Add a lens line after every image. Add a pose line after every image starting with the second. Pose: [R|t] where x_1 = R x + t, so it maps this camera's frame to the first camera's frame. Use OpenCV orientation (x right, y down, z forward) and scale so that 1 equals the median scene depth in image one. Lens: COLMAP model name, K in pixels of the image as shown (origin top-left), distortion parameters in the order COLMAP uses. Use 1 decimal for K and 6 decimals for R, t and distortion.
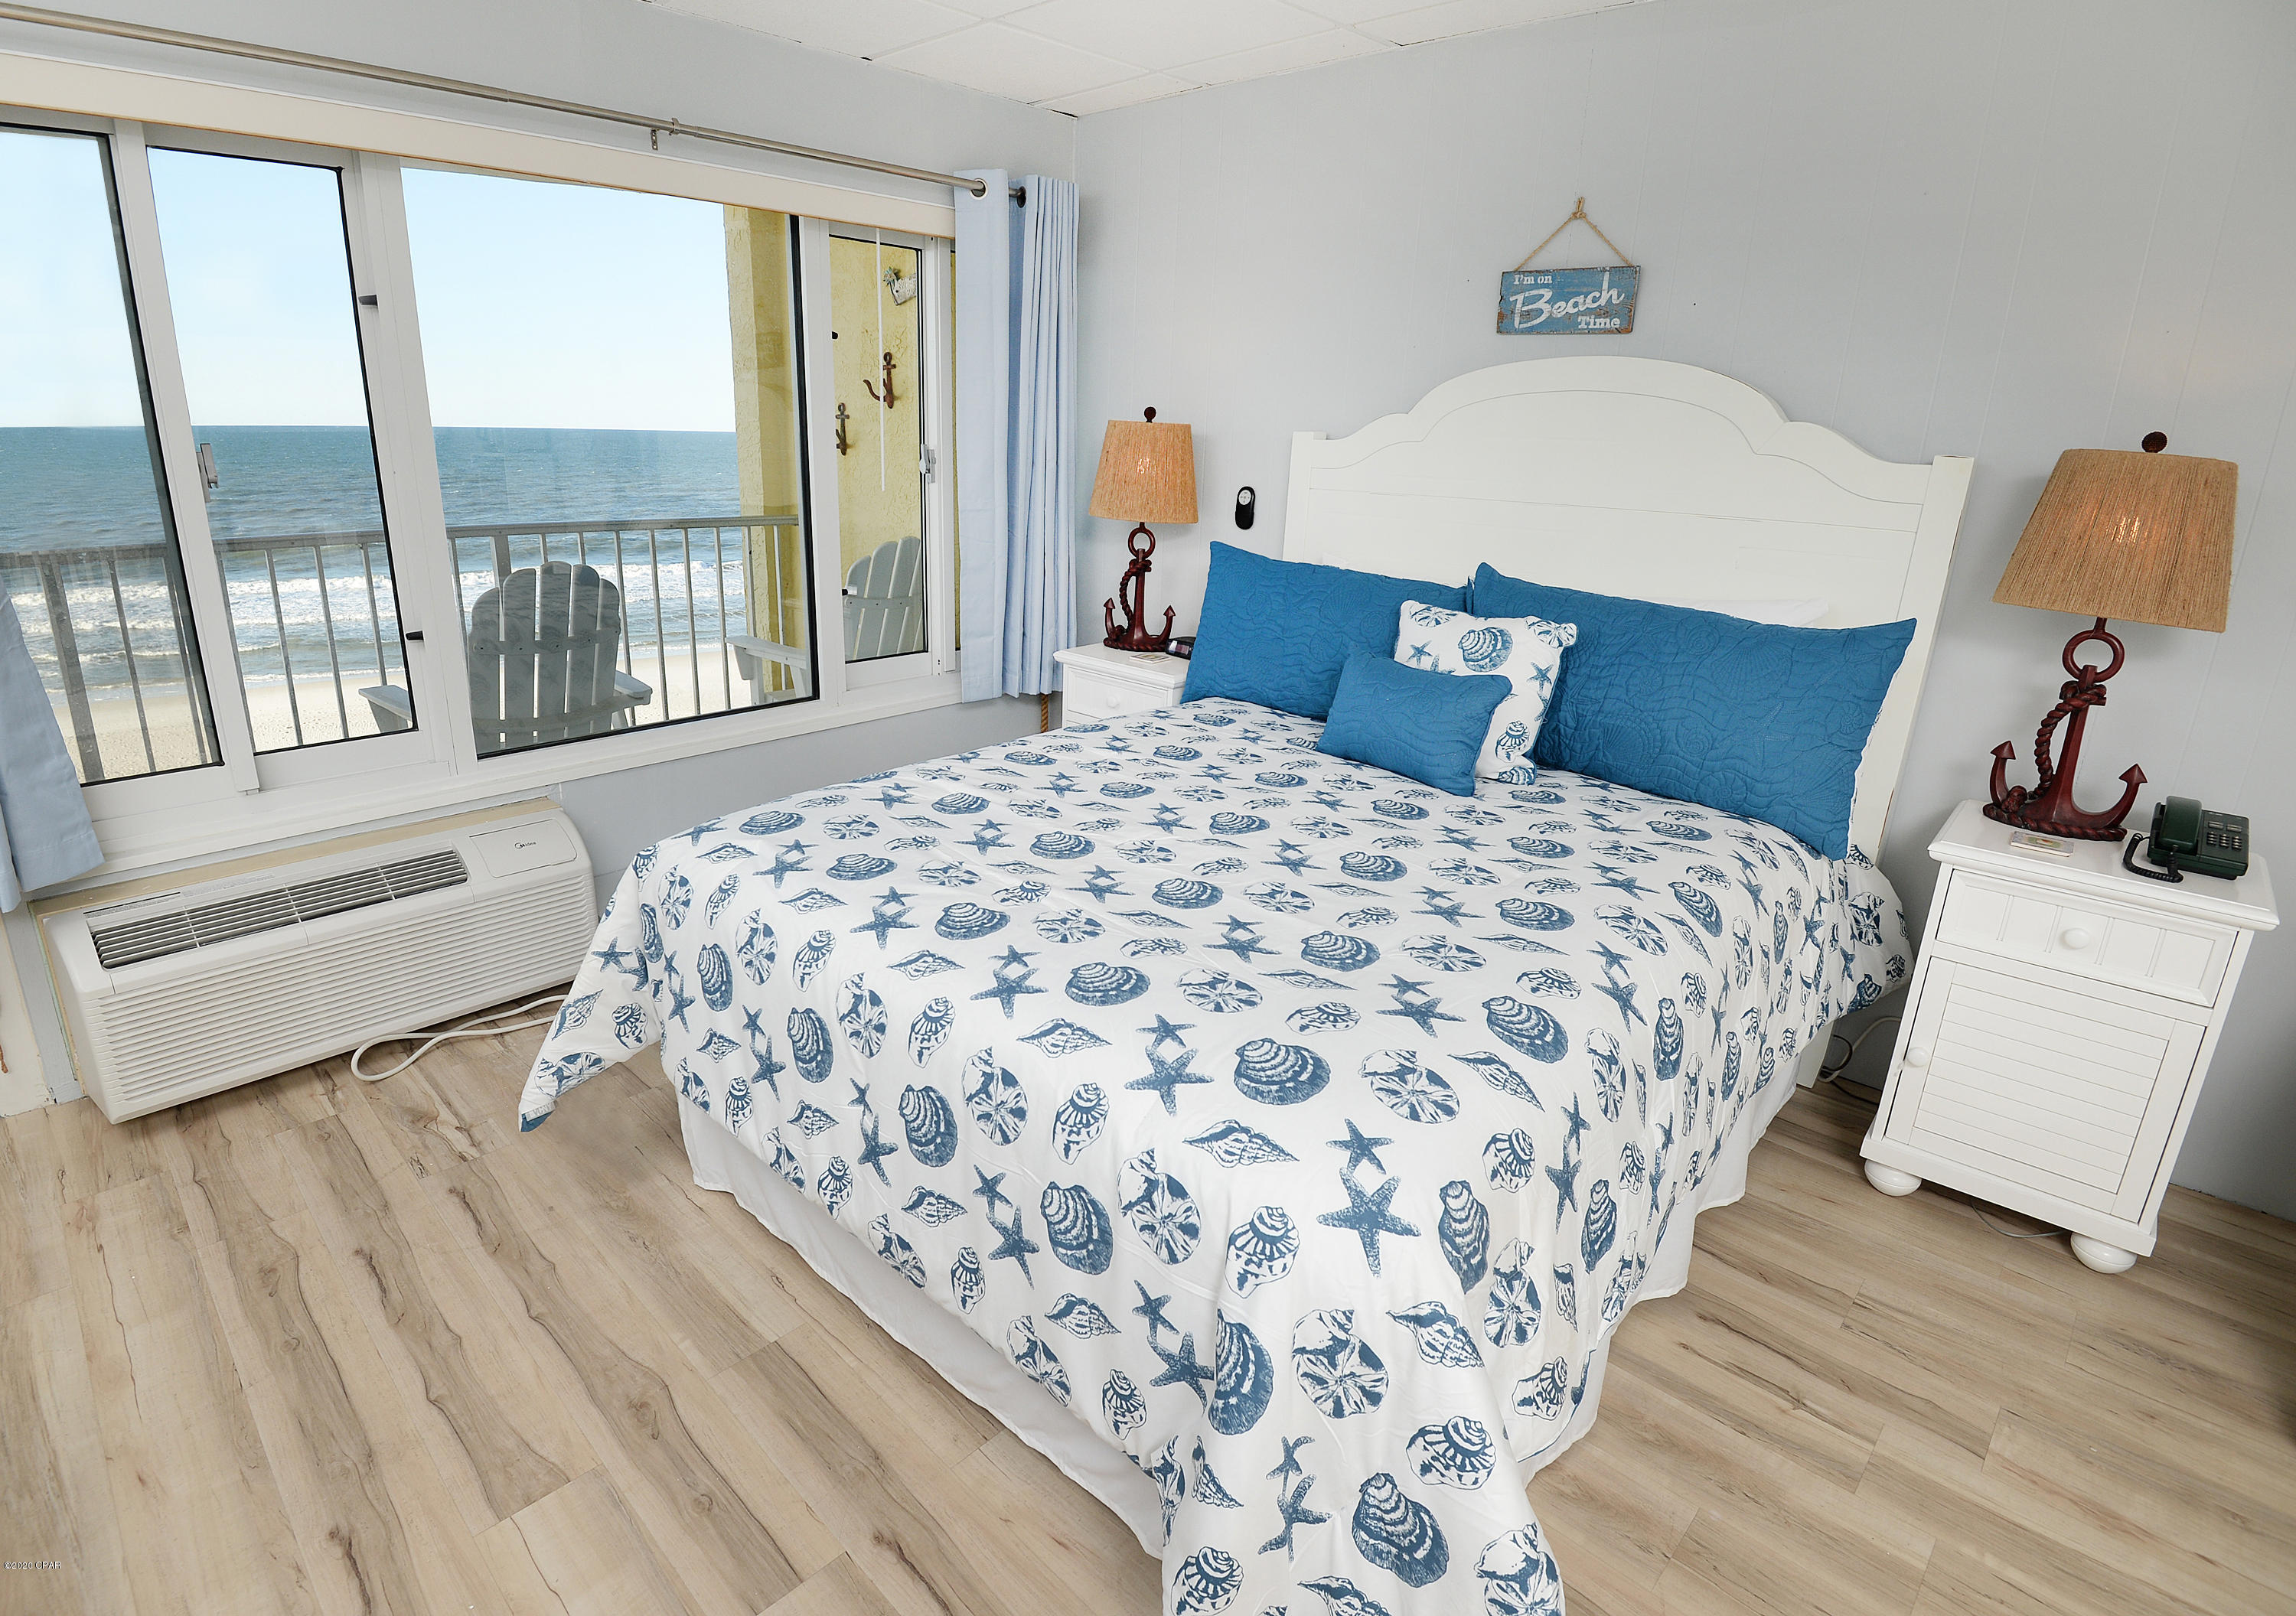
lens RADIAL K [[1152.1, 0, 1094.1], [0, 1152.1, 792.2], [0, 0, 1]] dist [-0.022482, -0.011521]
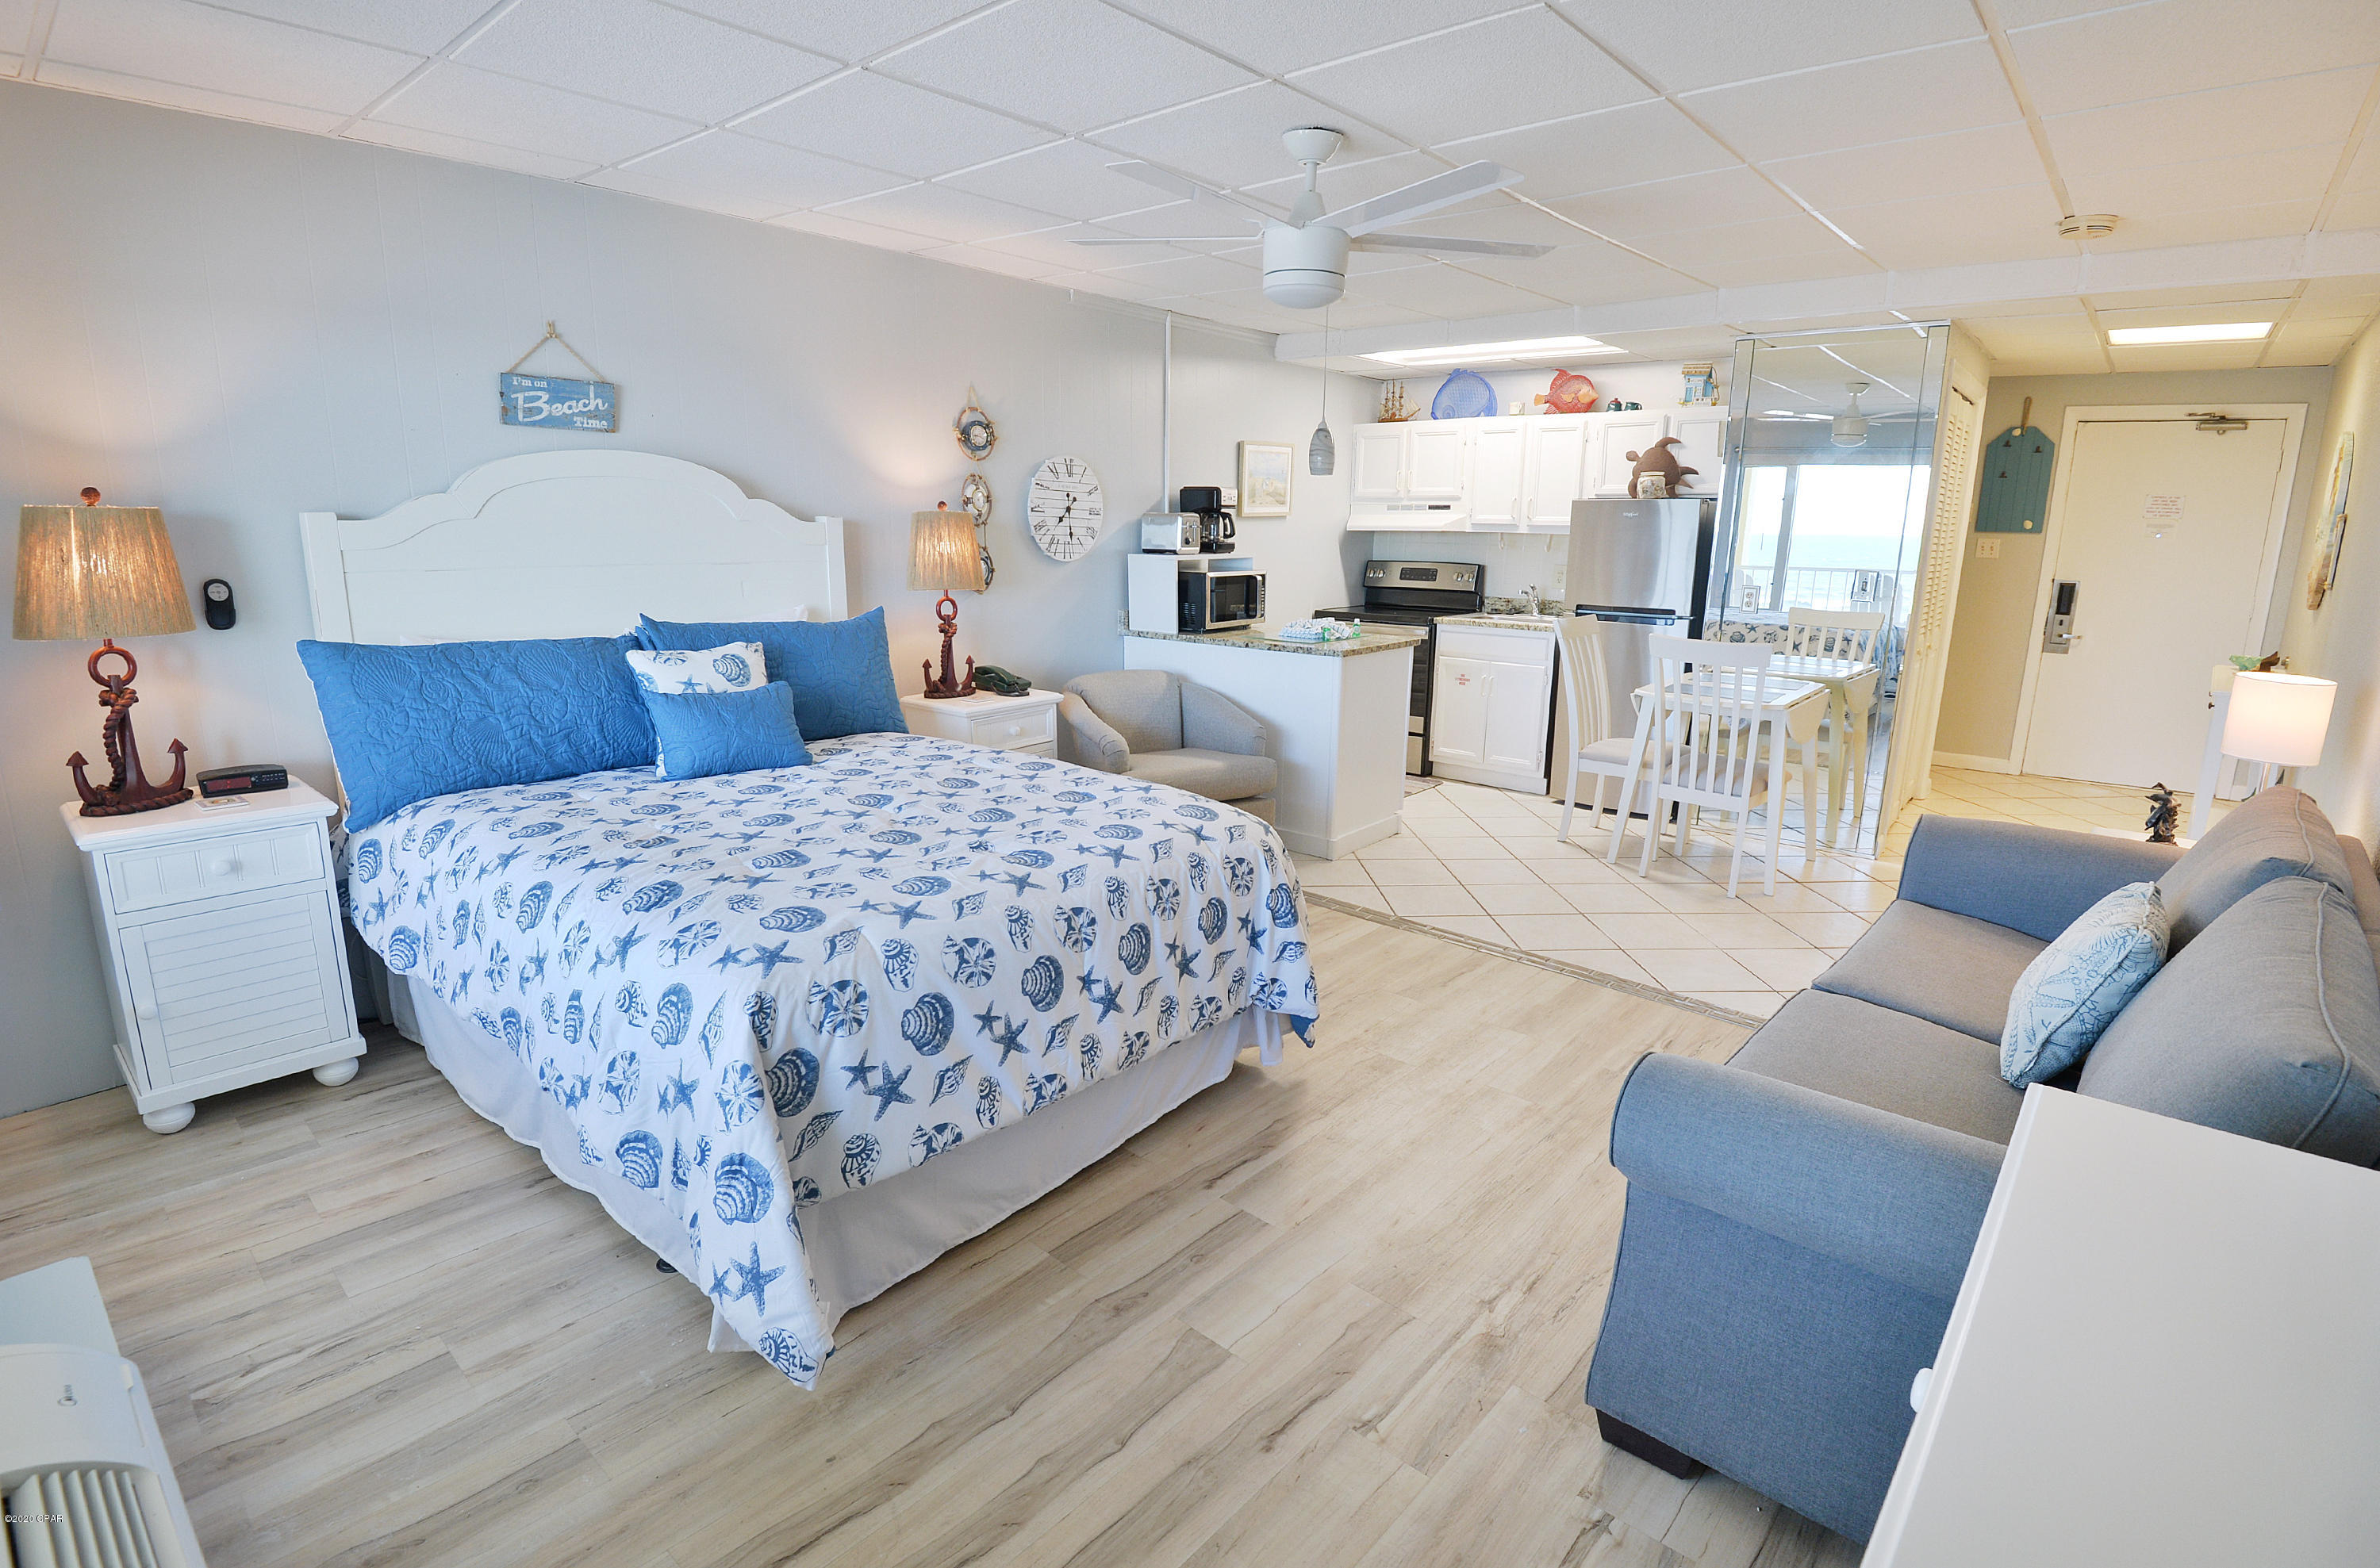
lens RADIAL K [[1165.6, 0, 1150.5], [0, 1165.6, 784.5], [0, 0, 1]] dist [-0.020597, -0.013014]
pose [[-0.049741, -0.248335, 0.967396, -1.197012], [0.285328, 0.924696, 0.252044, -0.238126], [-0.957138, 0.288562, 0.024861, 0.627770]]
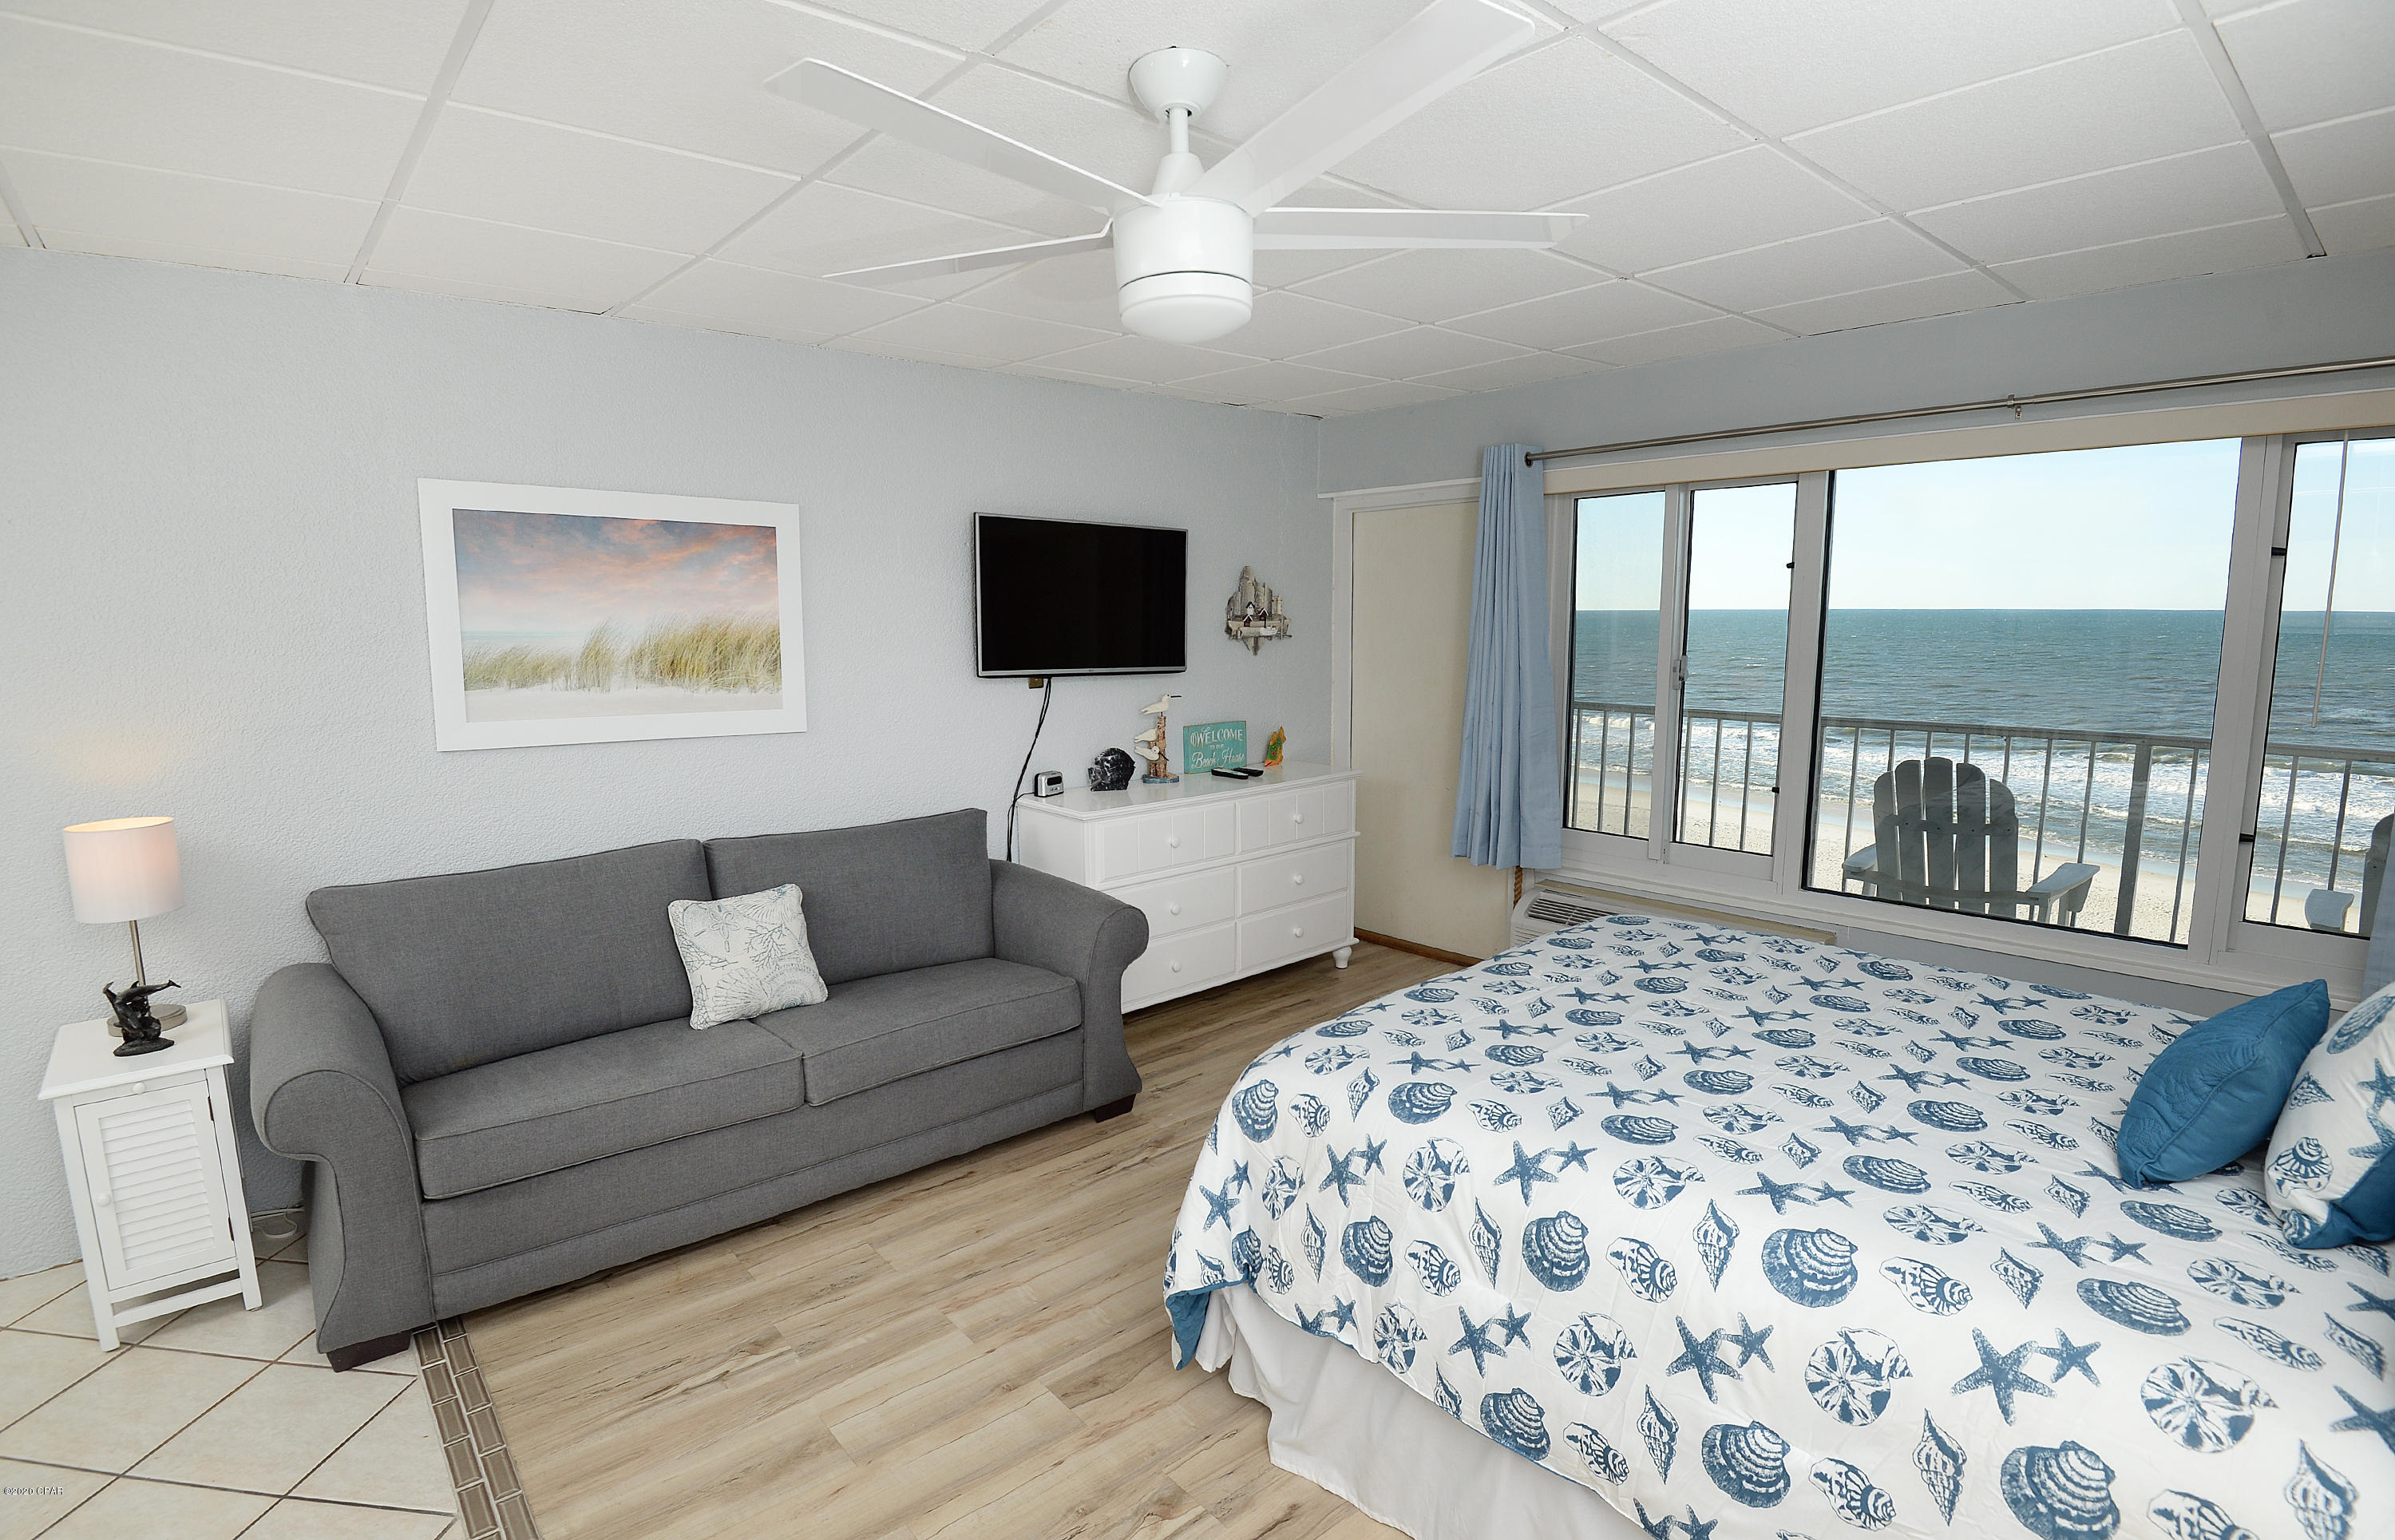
lens RADIAL K [[1131.4, 0, 1172.8], [0, 1131.4, 766.1], [0, 0, 1]] dist [-0.030206, -0.010284]
pose [[-0.079058, 0.115110, -0.990202, 1.085717], [-0.288697, 0.948100, 0.133266, -0.170248], [0.954151, 0.296404, -0.041723, 0.432338]]
